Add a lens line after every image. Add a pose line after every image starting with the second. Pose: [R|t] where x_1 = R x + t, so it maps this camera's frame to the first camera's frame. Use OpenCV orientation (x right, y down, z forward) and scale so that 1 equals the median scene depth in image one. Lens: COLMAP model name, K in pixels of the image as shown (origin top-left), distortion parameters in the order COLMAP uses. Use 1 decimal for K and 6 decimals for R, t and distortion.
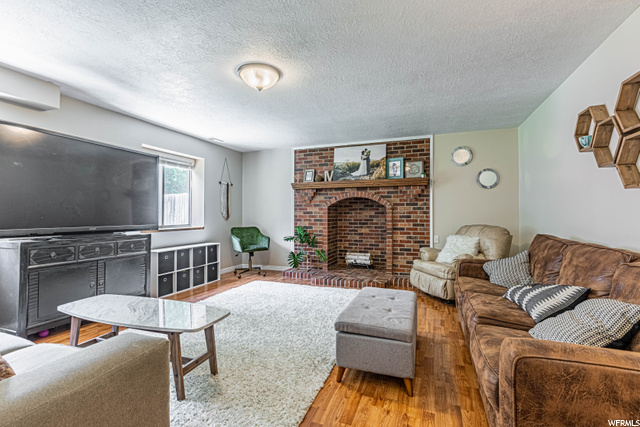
lens RADIAL K [[291.6, 0, 315.8], [0, 291.6, 213.1], [0, 0, 1]] dist [-0.005372, 0.000650]
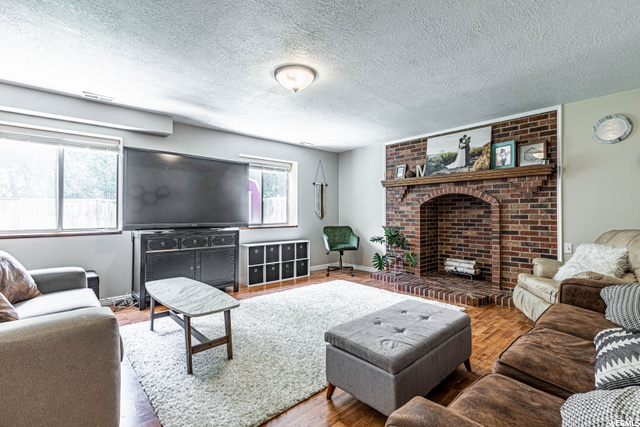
lens RADIAL K [[291.6, 0, 317.4], [0, 291.6, 213.2], [0, 0, 1]] dist [-0.005372, 0.000650]
pose [[0.890493, 0.000152, -0.454996, 0.196487], [0.001265, 0.999995, 0.002811, -0.000426], [0.454995, -0.003079, 0.890489, 0.075287]]
